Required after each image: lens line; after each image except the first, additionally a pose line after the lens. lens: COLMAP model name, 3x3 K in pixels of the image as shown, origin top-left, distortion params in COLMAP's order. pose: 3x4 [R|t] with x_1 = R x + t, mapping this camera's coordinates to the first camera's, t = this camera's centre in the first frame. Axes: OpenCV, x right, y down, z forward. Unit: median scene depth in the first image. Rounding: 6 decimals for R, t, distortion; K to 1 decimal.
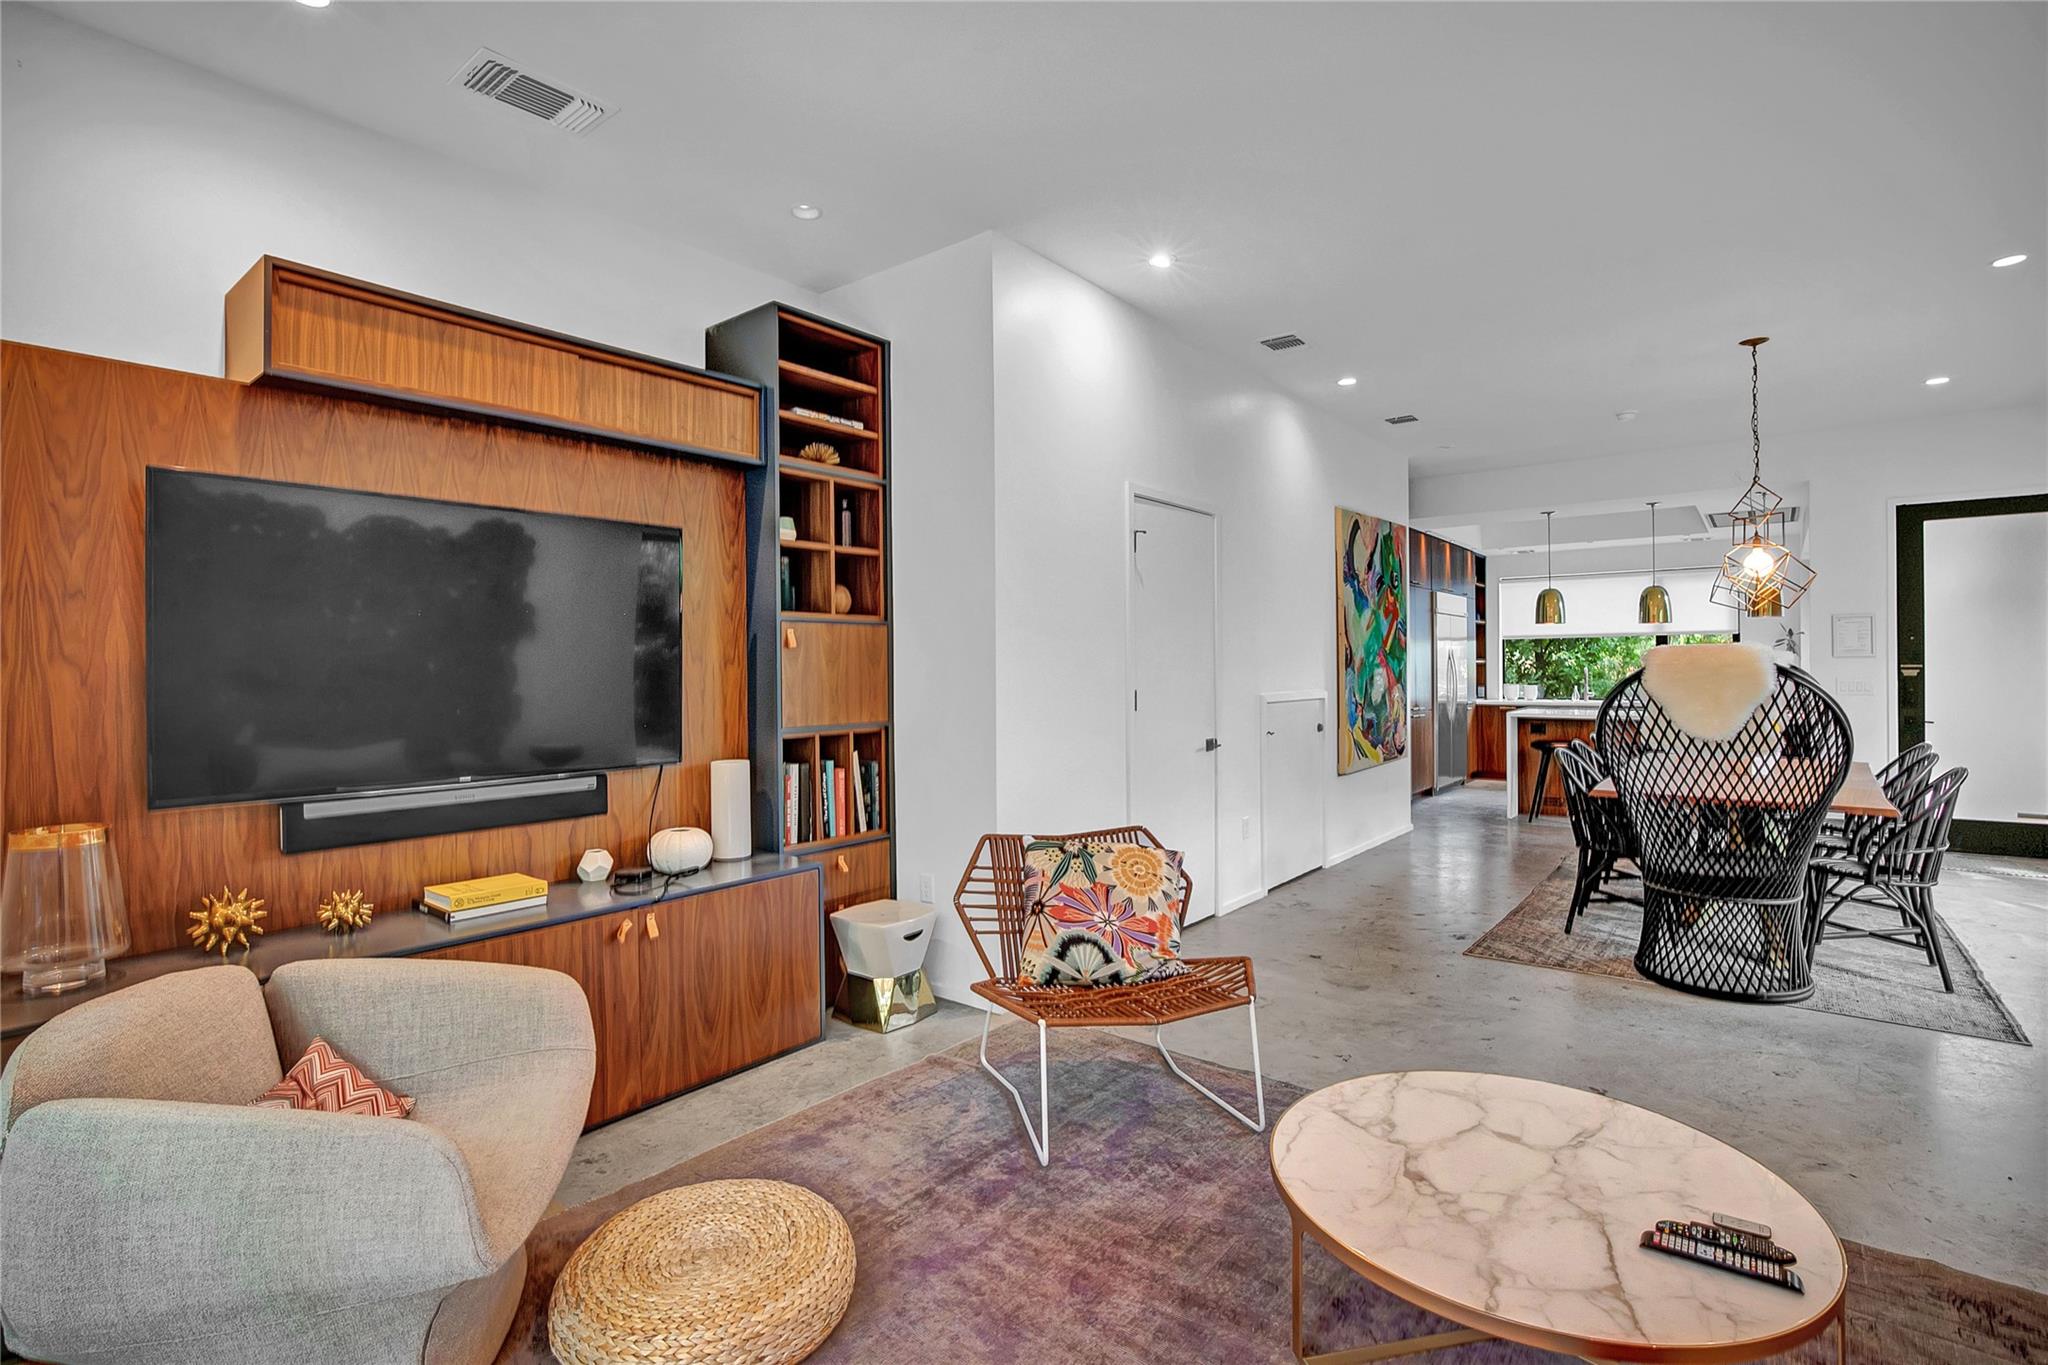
lens RADIAL K [[964.1, 0, 1048.2], [0, 964.1, 680.4], [0, 0, 1]] dist [-0.022441, 0.000340]
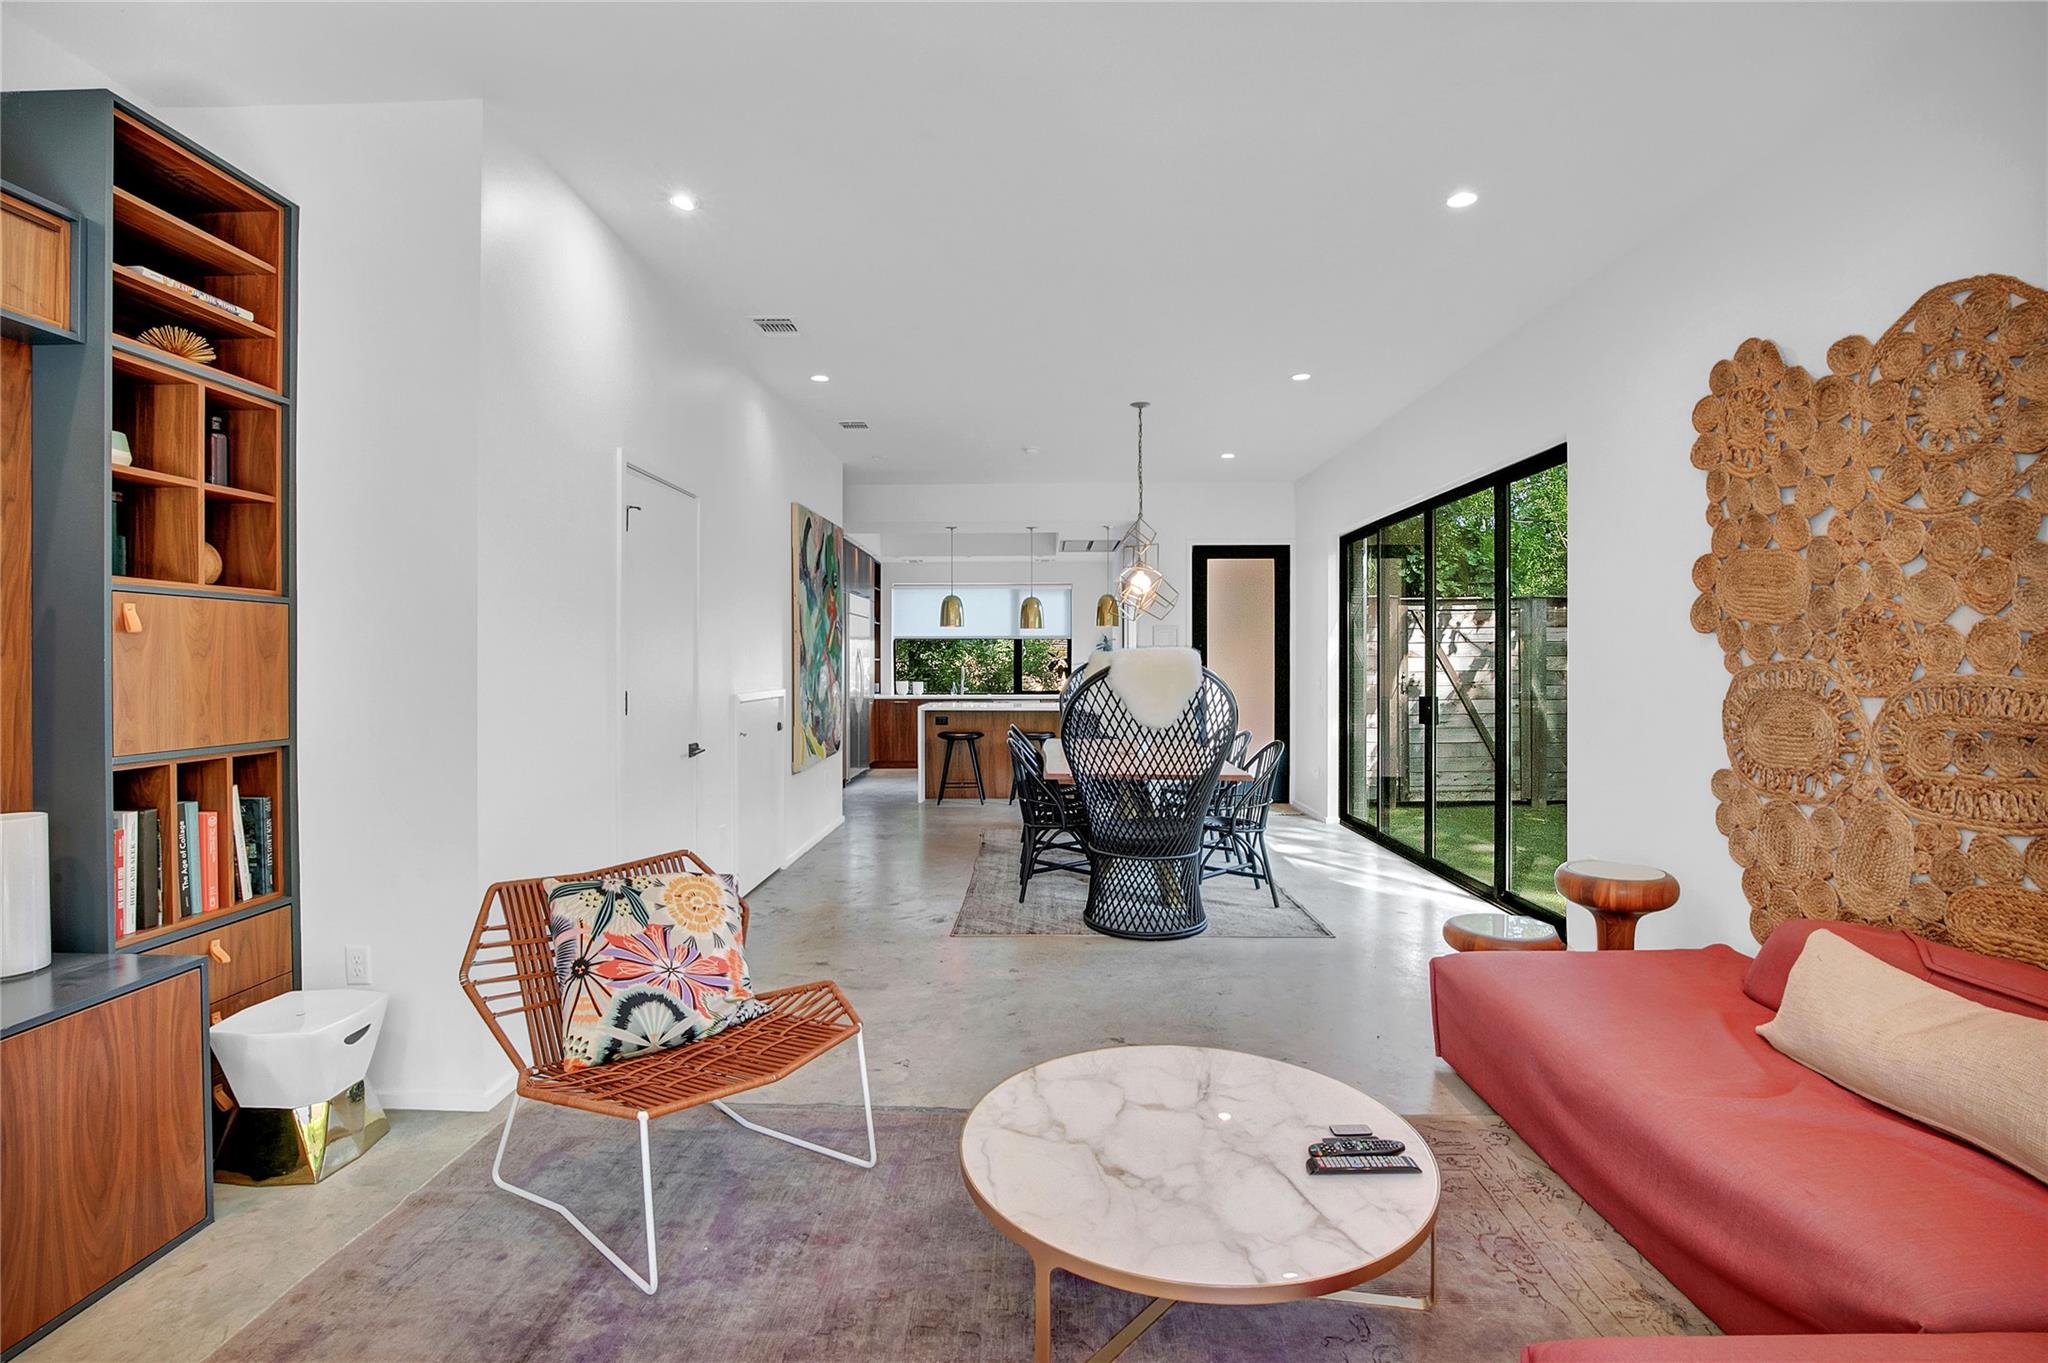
lens RADIAL K [[944.6, 0, 1024.1], [0, 944.6, 671.6], [0, 0, 1]] dist [-0.033046, 0.007181]
pose [[0.799661, 0.001543, 0.600449, -0.156440], [0.001247, 0.999990, -0.004231, -0.003869], [-0.600450, 0.004132, 0.799652, 0.140921]]
